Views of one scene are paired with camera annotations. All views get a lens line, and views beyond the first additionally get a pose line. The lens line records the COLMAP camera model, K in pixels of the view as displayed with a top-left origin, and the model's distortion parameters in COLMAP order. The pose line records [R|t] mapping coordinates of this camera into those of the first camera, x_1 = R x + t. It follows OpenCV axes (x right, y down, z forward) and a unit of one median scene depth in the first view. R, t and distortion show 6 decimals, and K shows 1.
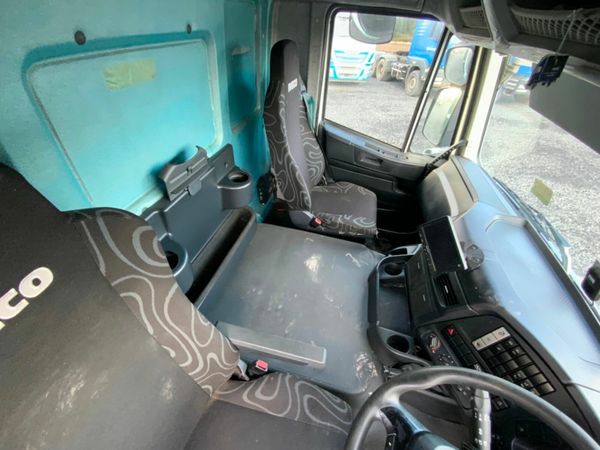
lens RADIAL K [[241.6, 0, 303.2], [0, 241.6, 207.9], [0, 0, 1]] dist [0.015921, -0.017641]
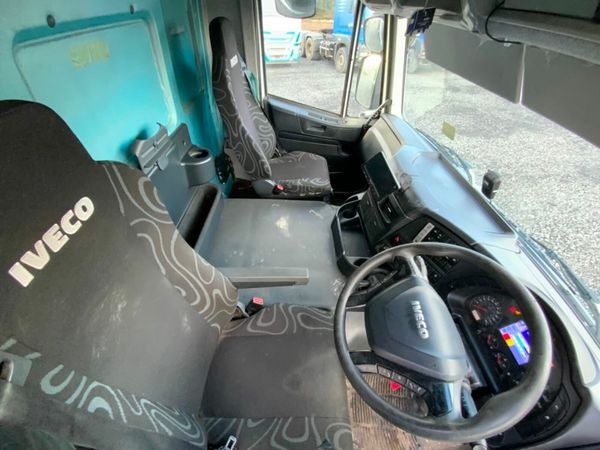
lens RADIAL K [[241.6, 0, 303.2], [0, 241.6, 207.9], [0, 0, 1]] dist [0.015921, -0.017641]
pose [[0.967183, -0.184047, 0.175167, -0.057730], [0.174884, 0.982339, 0.066521, 0.117815], [-0.184316, -0.033704, 0.982289, -0.135278]]
